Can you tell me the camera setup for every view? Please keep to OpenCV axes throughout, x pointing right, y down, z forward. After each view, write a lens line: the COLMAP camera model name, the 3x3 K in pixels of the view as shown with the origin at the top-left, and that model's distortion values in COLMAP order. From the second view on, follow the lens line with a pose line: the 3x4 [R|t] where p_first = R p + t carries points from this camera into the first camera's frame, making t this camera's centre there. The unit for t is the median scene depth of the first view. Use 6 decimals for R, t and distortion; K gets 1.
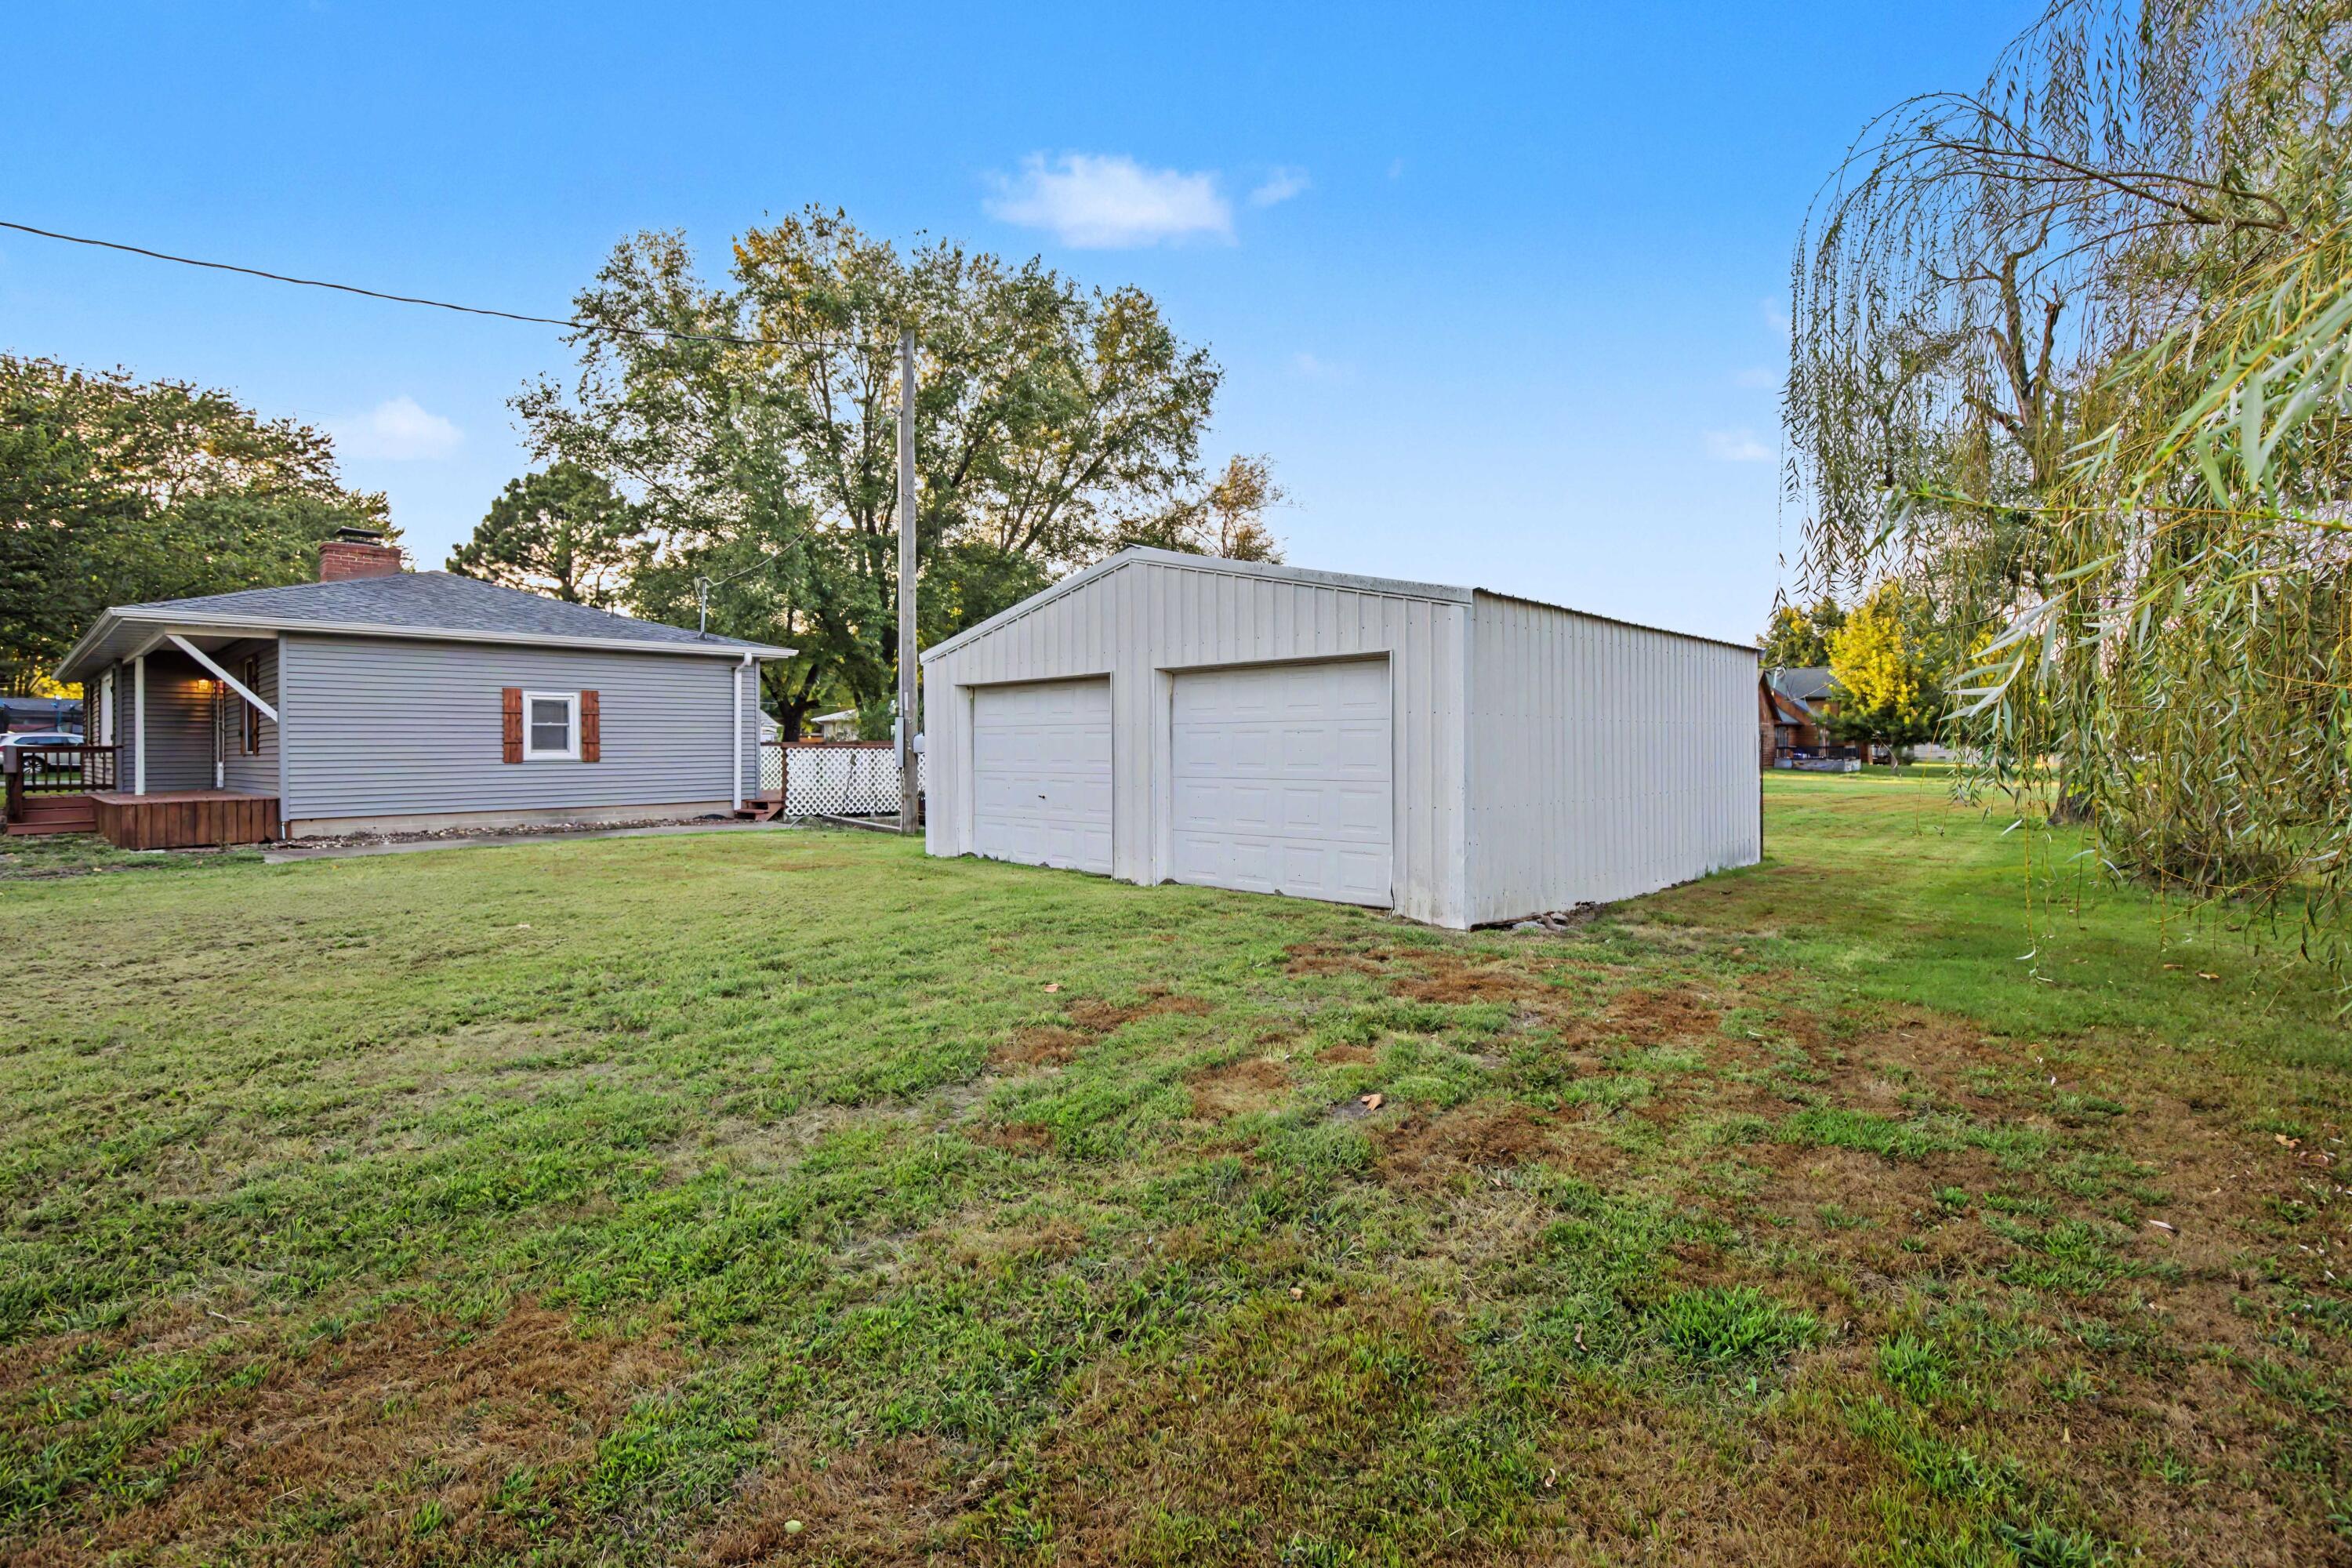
lens RADIAL K [[1090.4, 0, 1192.4], [0, 1090.4, 753.4], [0, 0, 1]] dist [-0.000766, -0.000063]
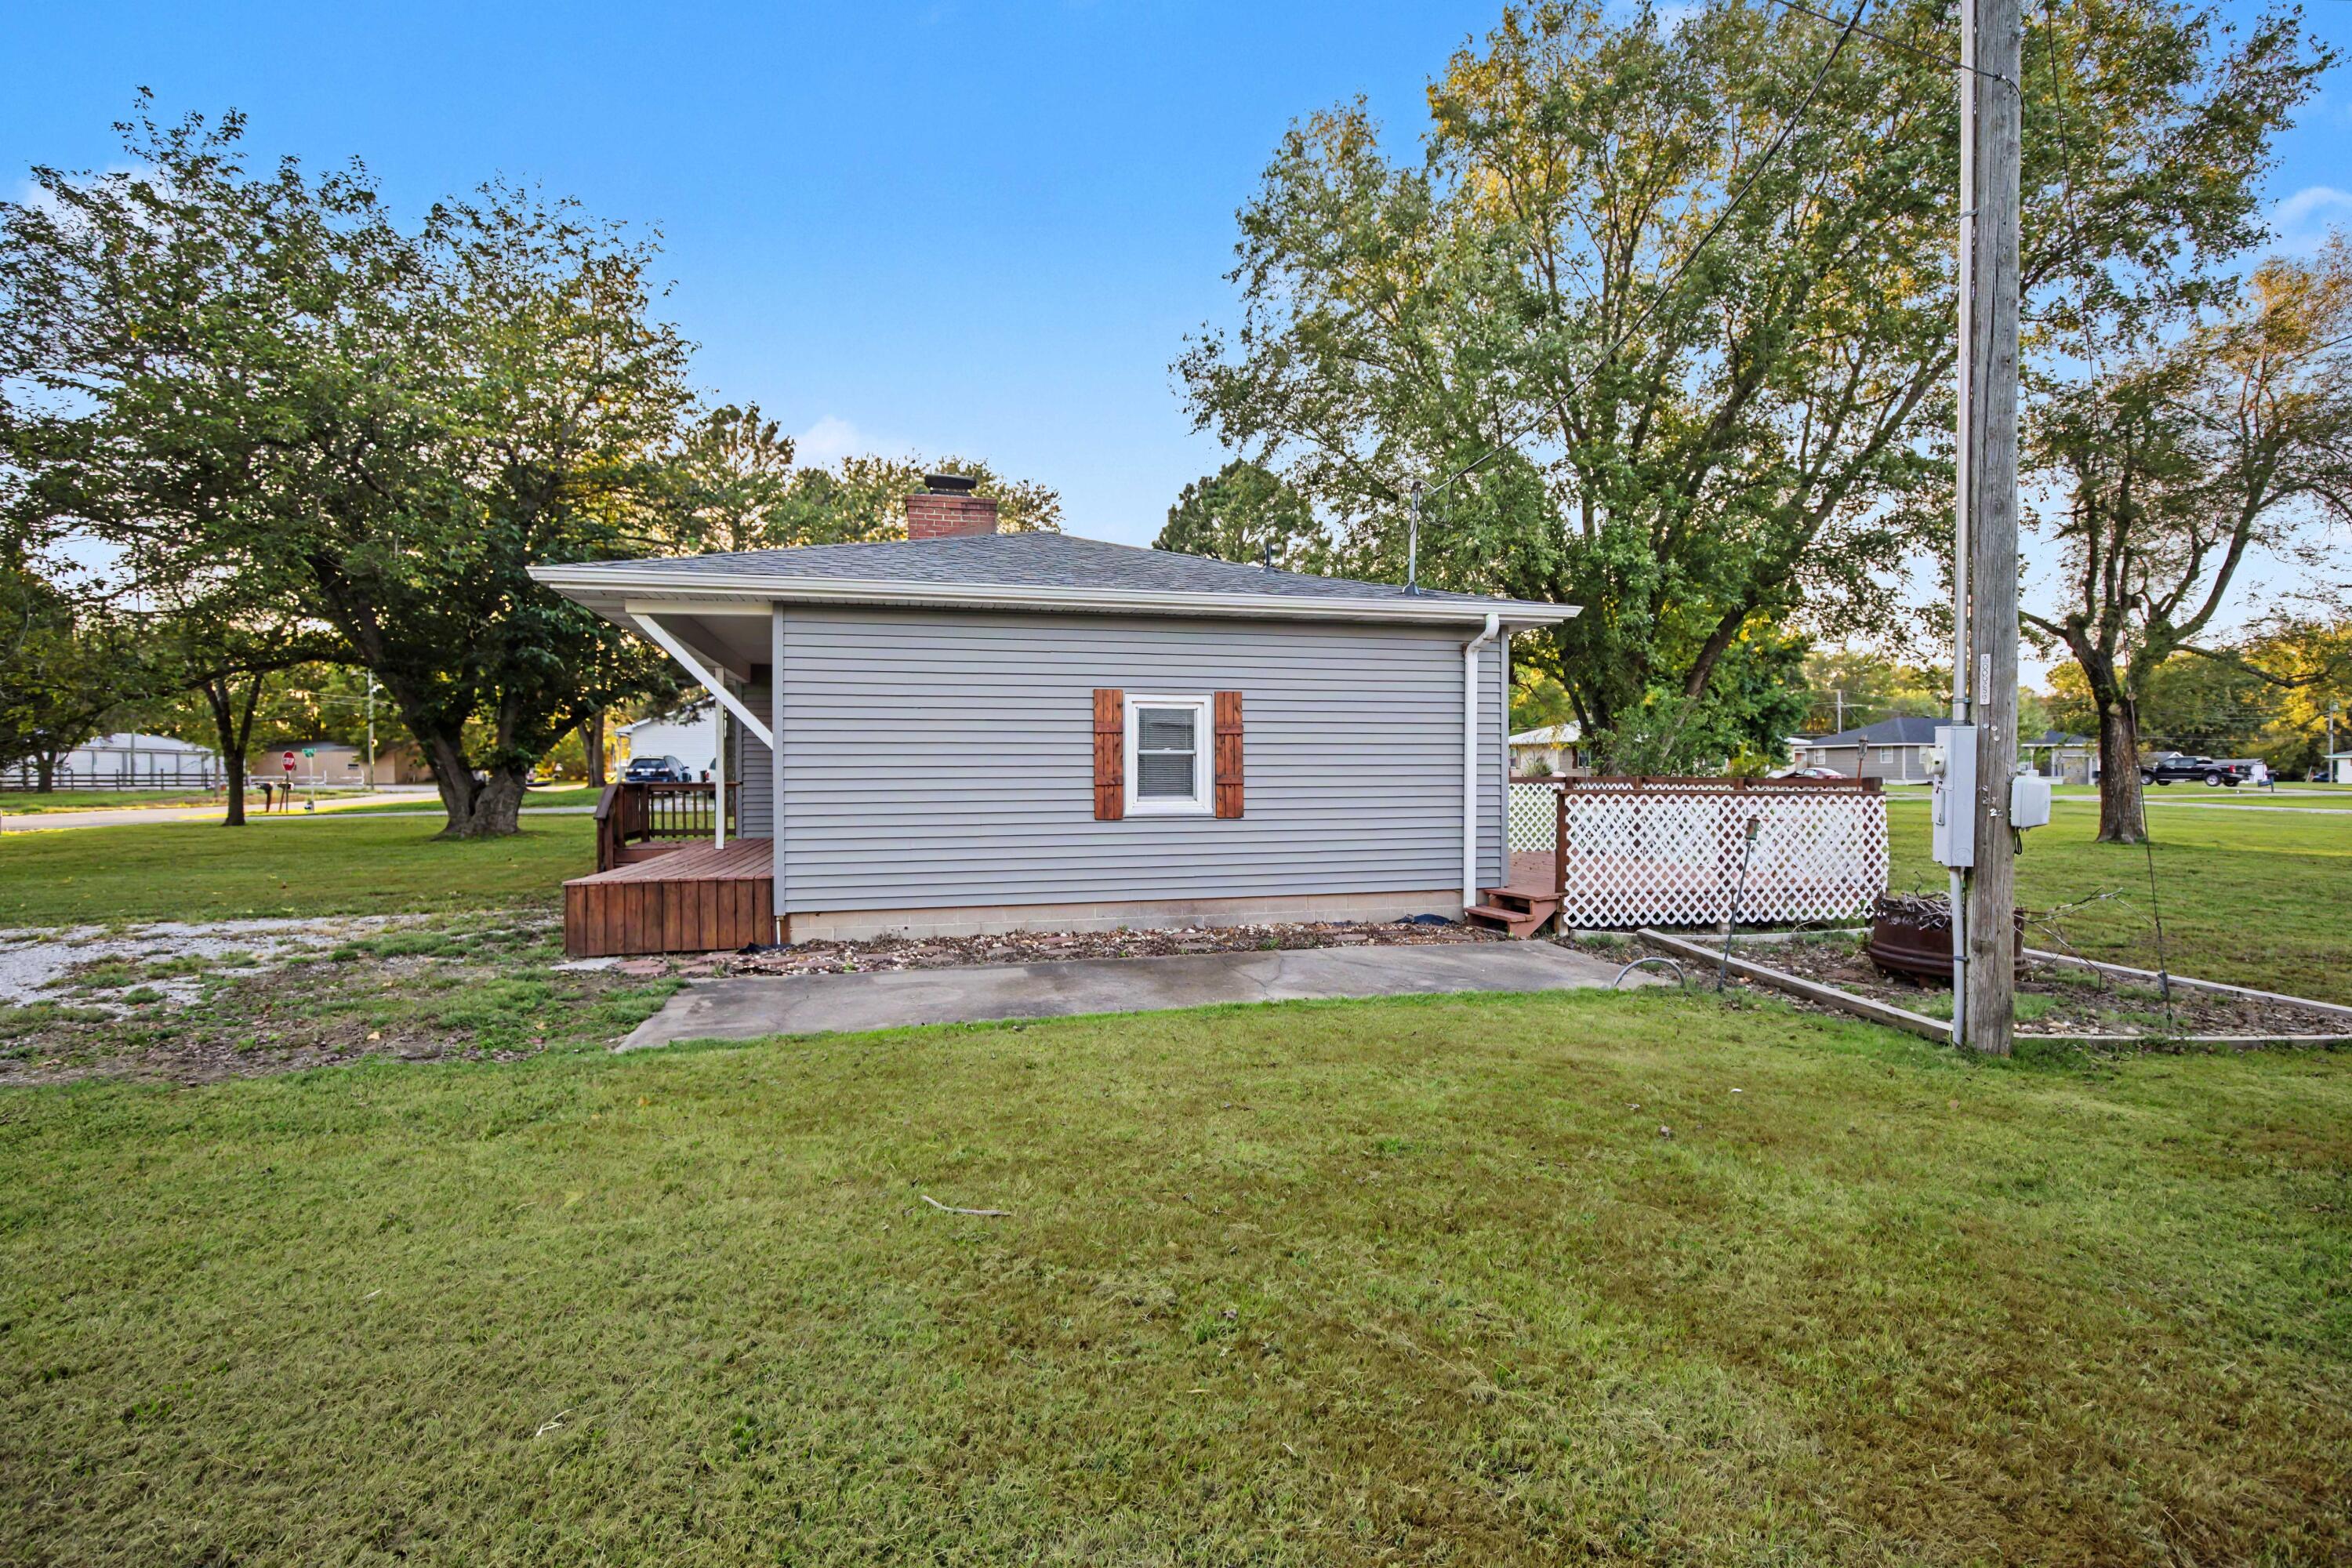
lens RADIAL K [[1090.4, 0, 1192.4], [0, 1090.4, 753.4], [0, 0, 1]] dist [-0.000766, -0.000063]
pose [[0.837534, -0.006970, -0.546341, -0.239665], [-0.005706, 0.999753, -0.021501, -0.012339], [0.546356, 0.021126, 0.837287, 0.476722]]
